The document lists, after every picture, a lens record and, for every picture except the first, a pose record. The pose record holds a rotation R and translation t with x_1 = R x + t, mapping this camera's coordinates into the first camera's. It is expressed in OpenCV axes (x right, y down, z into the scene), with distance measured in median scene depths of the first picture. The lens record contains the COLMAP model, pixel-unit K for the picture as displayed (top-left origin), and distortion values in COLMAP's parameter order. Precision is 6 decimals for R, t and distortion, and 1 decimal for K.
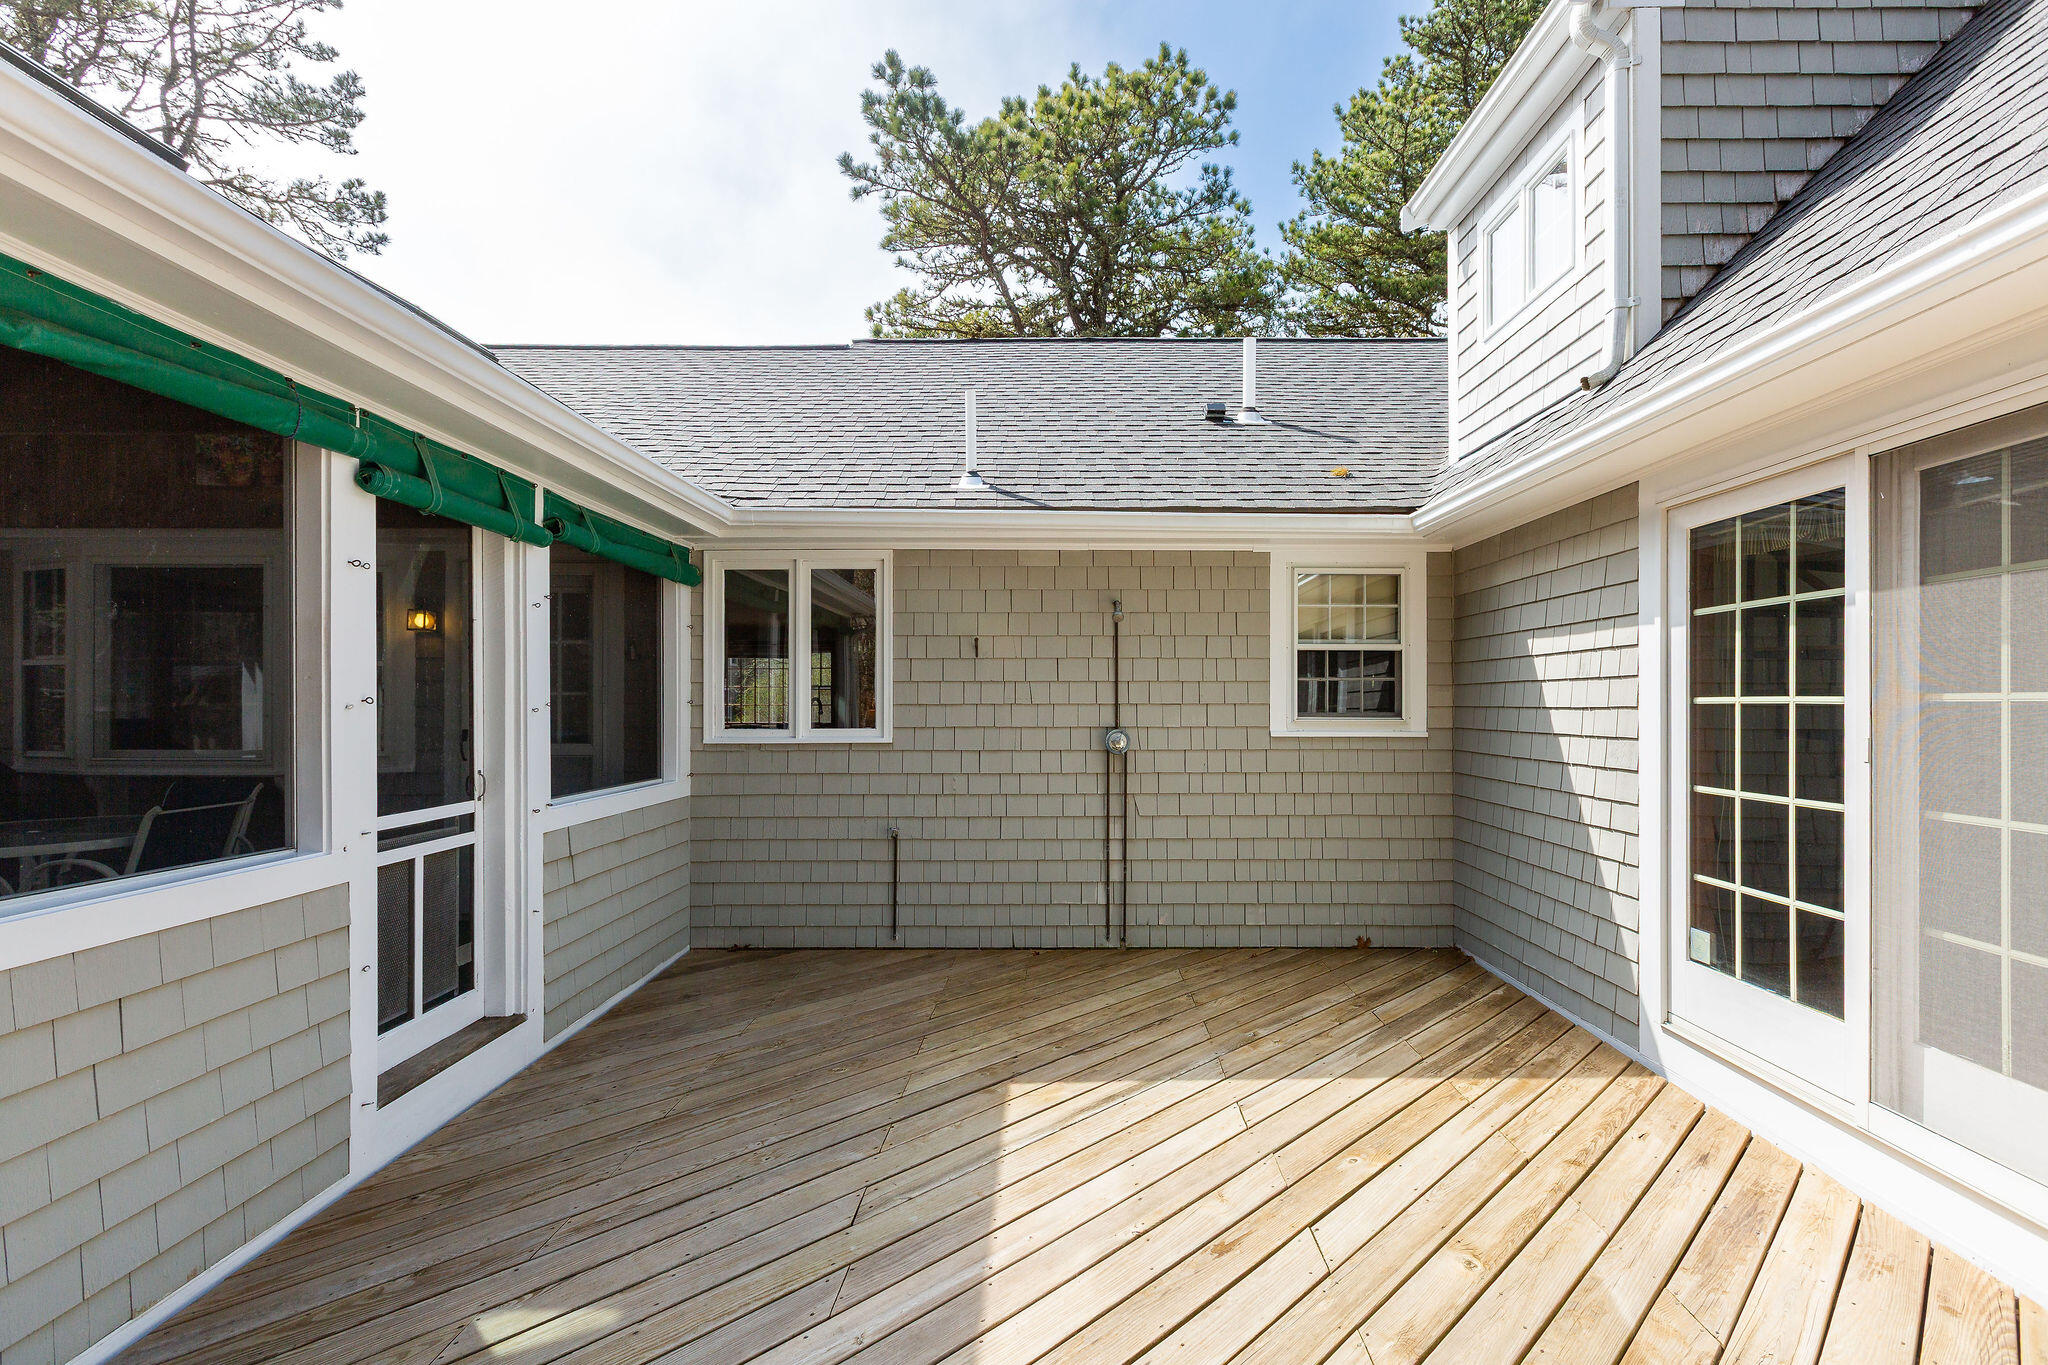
lens RADIAL K [[930.6, 0, 1096.1], [0, 930.6, 691.3], [0, 0, 1]] dist [0.004530, 0.001731]
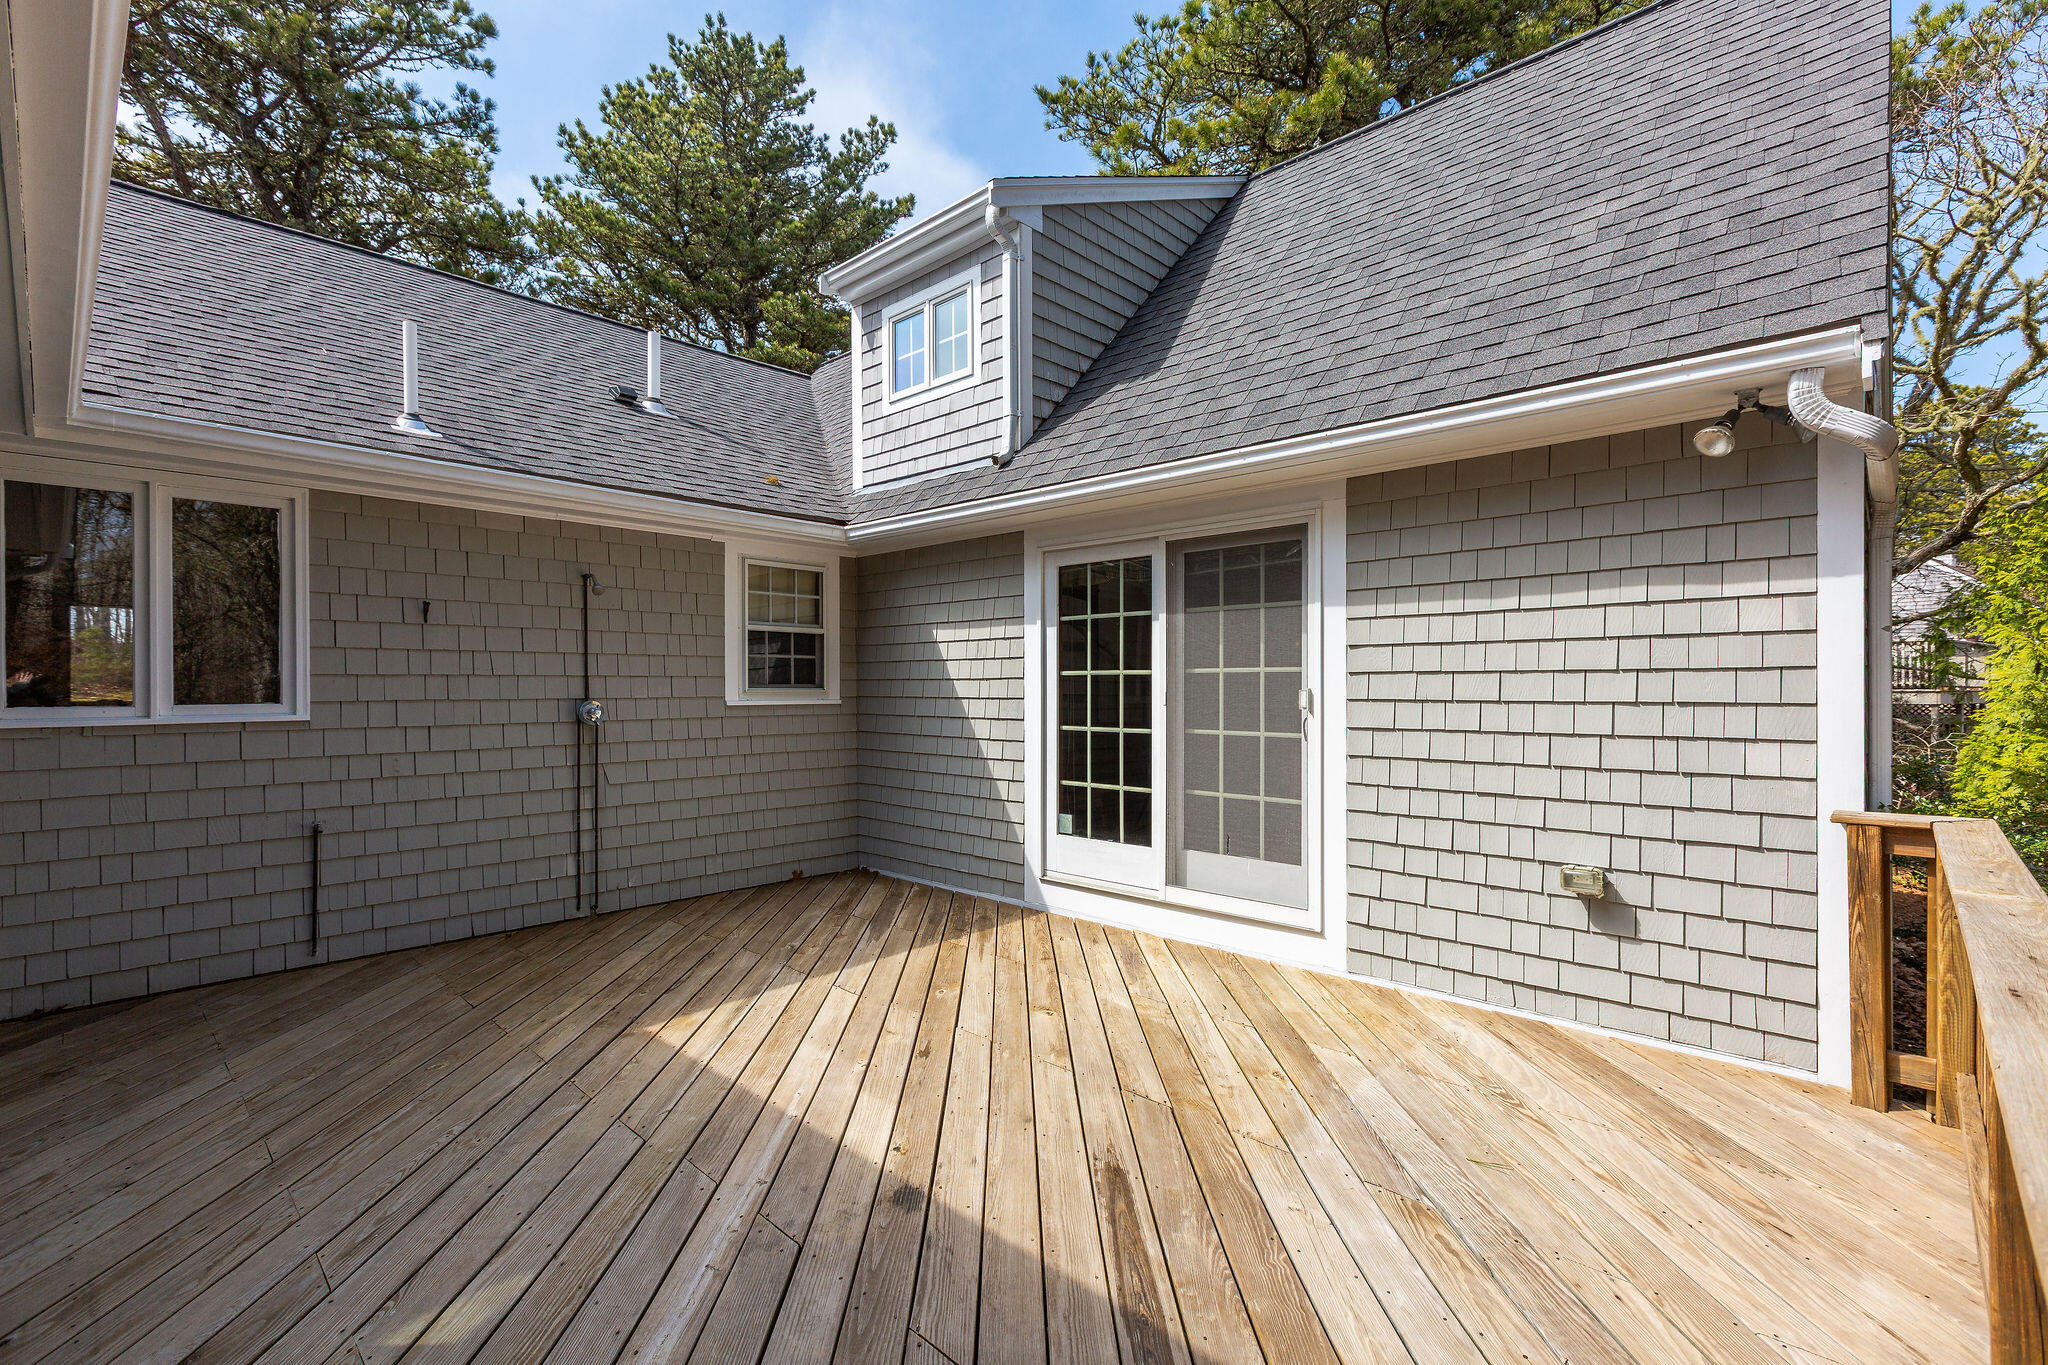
lens RADIAL K [[930.6, 0, 1021.9], [0, 930.6, 674.1], [0, 0, 1]] dist [0.004530, 0.001731]
pose [[0.684470, 0.008590, 0.728990, -0.391540], [-0.007353, 0.999961, -0.004879, 0.013225], [-0.729003, -0.002021, 0.684507, -0.037056]]
